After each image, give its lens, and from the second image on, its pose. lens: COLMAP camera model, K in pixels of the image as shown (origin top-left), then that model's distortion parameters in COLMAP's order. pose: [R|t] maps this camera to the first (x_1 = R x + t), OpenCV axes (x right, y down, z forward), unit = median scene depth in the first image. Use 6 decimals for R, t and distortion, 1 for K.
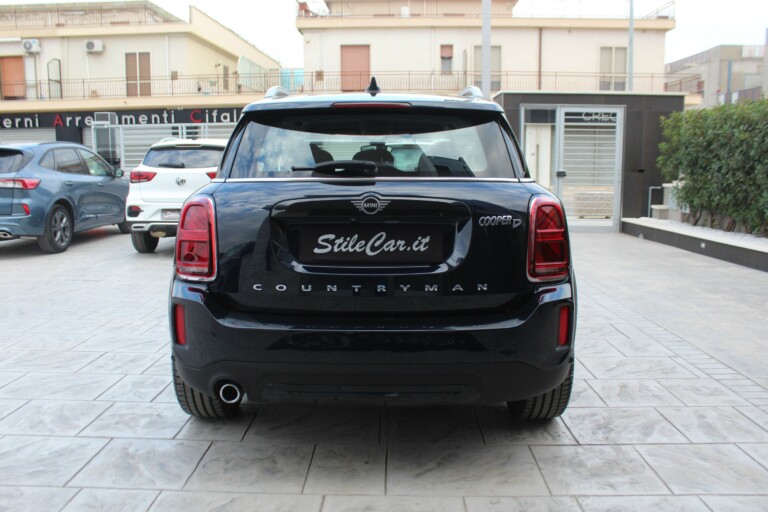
lens RADIAL K [[651.6, 0, 384.0], [0, 651.6, 256.0], [0, 0, 1]] dist [-0.153794, 0.107661]
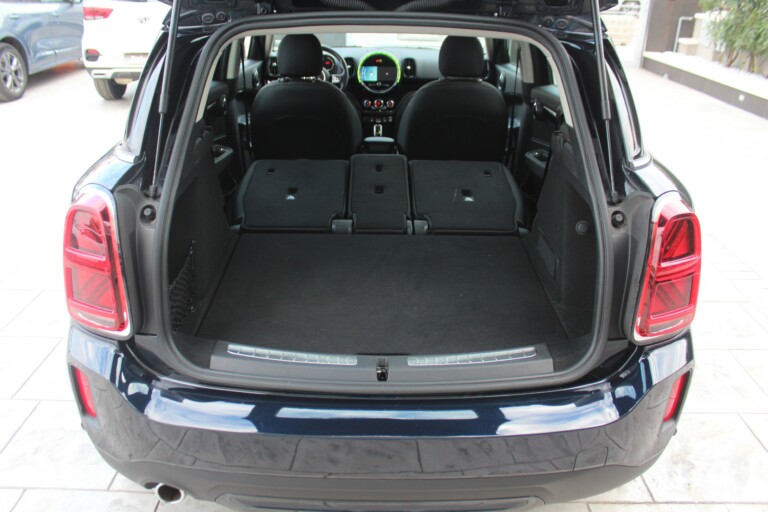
lens RADIAL K [[644.7, 0, 383.8], [0, 644.7, 269.4], [0, 0, 1]] dist [-0.152449, 0.122531]
pose [[0.999928, 0.008180, 0.008785, -0.004489], [-0.010463, 0.952636, 0.303933, -0.044616], [-0.005883, -0.304003, 0.952653, 0.097212]]
